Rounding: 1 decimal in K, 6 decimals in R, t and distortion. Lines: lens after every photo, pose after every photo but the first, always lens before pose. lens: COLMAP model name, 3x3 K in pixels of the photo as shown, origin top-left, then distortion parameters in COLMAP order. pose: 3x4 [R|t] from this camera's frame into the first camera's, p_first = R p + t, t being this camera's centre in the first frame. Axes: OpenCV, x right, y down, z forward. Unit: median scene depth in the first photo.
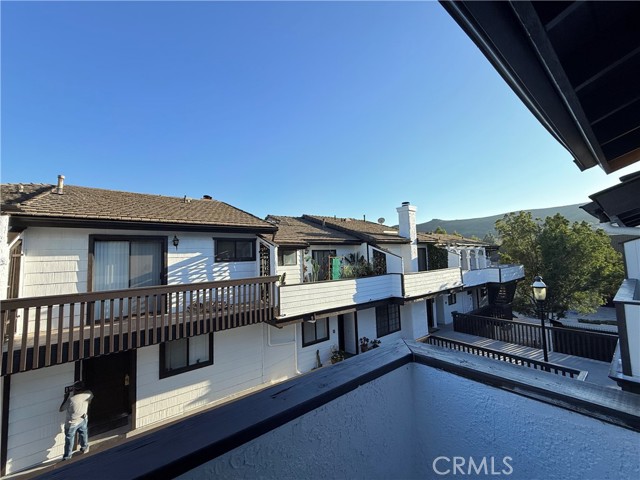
lens RADIAL K [[254.6, 0, 318.3], [0, 254.6, 239.3], [0, 0, 1]] dist [0.001139, -0.000340]
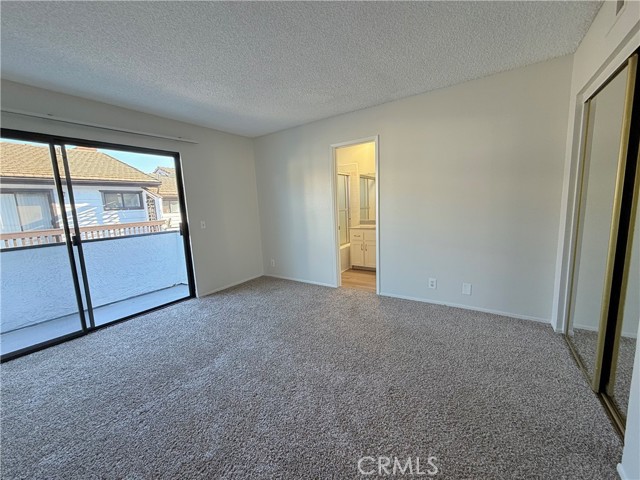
lens RADIAL K [[254.6, 0, 318.3], [0, 254.6, 239.3], [0, 0, 1]] dist [0.001139, -0.000340]
pose [[0.950372, -0.054056, 0.306384, 0.223707], [-0.005980, 0.981435, 0.191704, -0.019410], [-0.311059, -0.184022, 0.932405, -0.573683]]
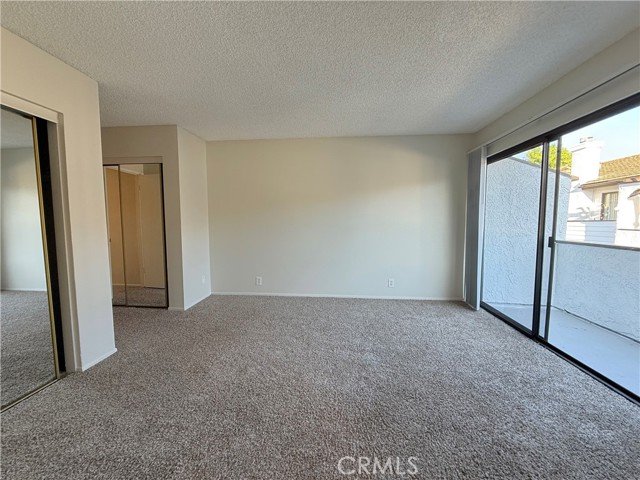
lens RADIAL K [[254.6, 0, 318.3], [0, 254.6, 239.3], [0, 0, 1]] dist [0.001139, -0.000340]
pose [[-0.685588, 0.087054, -0.722766, 0.477115], [0.077855, 0.995898, 0.046102, 0.014000], [0.723815, -0.024664, -0.689553, -0.078174]]
